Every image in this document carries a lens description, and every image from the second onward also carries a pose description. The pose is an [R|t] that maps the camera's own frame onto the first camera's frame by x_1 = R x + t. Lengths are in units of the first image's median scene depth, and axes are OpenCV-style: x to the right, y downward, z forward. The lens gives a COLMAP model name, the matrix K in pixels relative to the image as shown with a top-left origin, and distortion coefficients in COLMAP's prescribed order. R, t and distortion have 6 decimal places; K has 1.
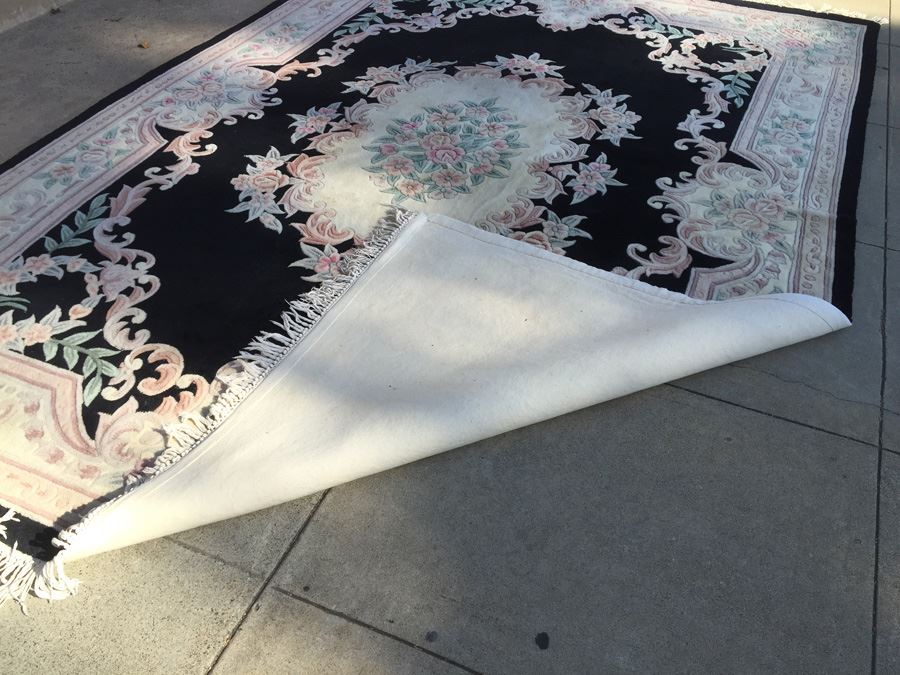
lens RADIAL K [[770.8, 0, 451.7], [0, 770.8, 336.4], [0, 0, 1]] dist [0.095356, -0.136908]
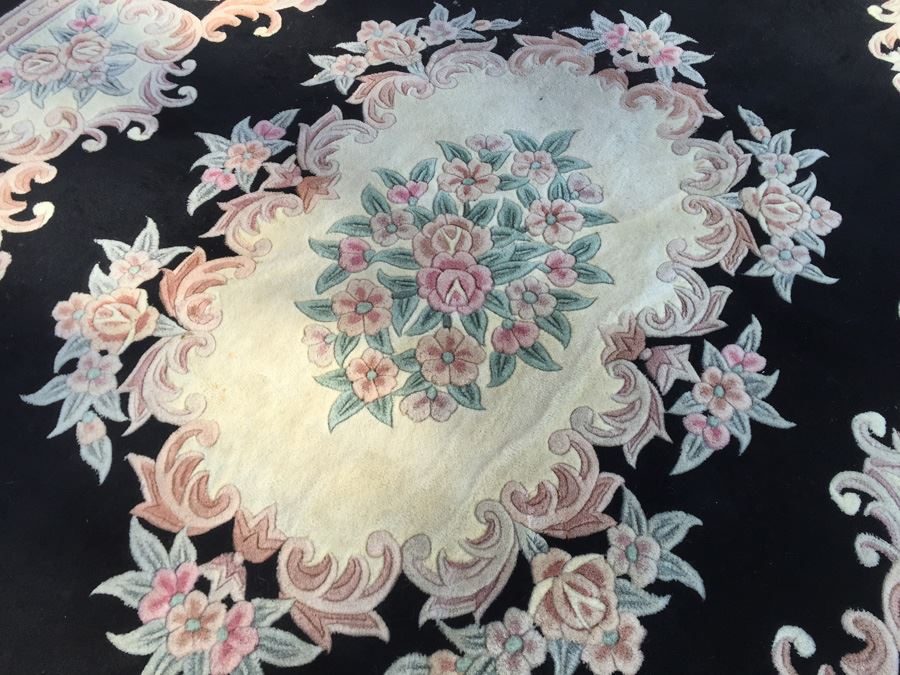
lens RADIAL K [[770.8, 0, 442.7], [0, 770.8, 339.9], [0, 0, 1]] dist [0.095356, -0.136908]
pose [[0.988670, 0.132188, -0.071114, 0.026109], [-0.107754, 0.954854, 0.276844, -0.334915], [0.104499, -0.266044, 0.958280, 0.460546]]
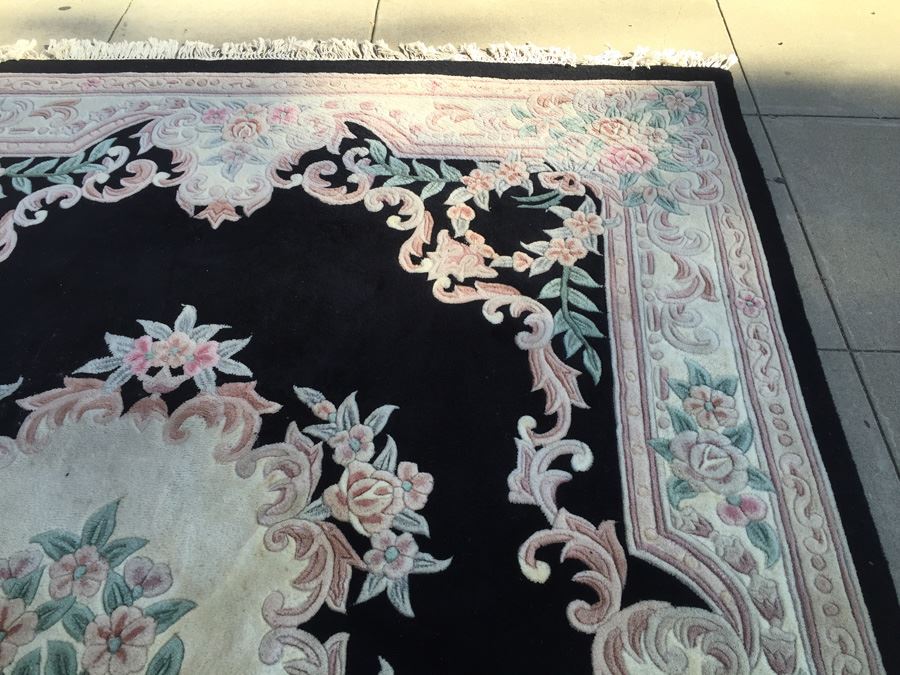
lens RADIAL K [[770.8, 0, 441.8], [0, 770.8, 342.1], [0, 0, 1]] dist [0.095356, -0.136908]
pose [[0.934210, -0.284036, 0.215814, 0.176619], [0.252680, 0.953941, 0.161706, -0.458560], [-0.251804, -0.096535, 0.962951, 0.566350]]
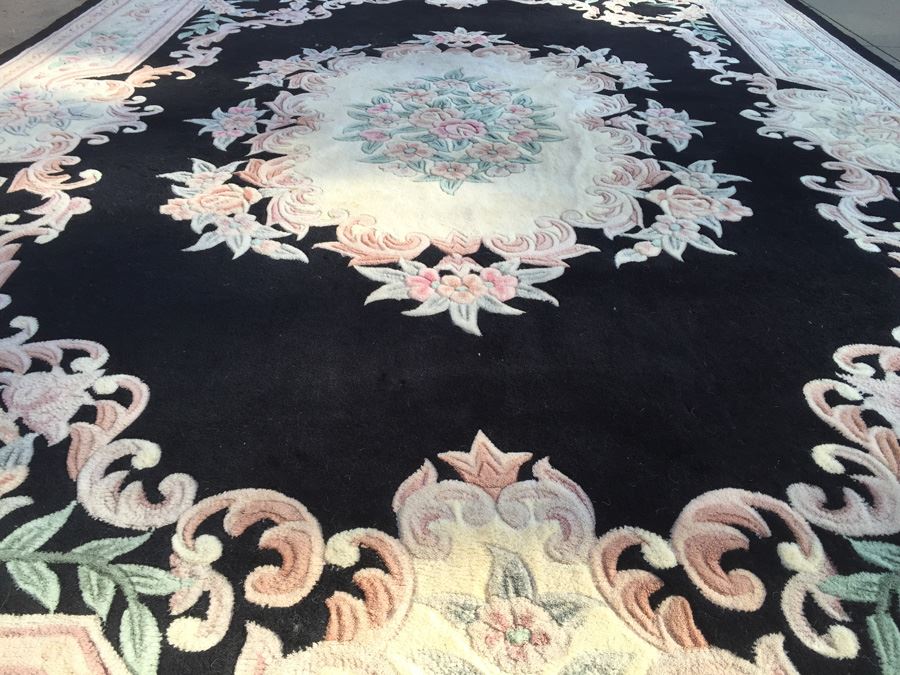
lens RADIAL K [[770.8, 0, 449.1], [0, 770.8, 337.4], [0, 0, 1]] dist [0.095356, -0.136908]
pose [[0.917908, -0.222835, 0.328314, -0.276818], [0.259146, 0.963244, -0.070748, -0.008837], [-0.300481, 0.150021, 0.941915, 0.366964]]
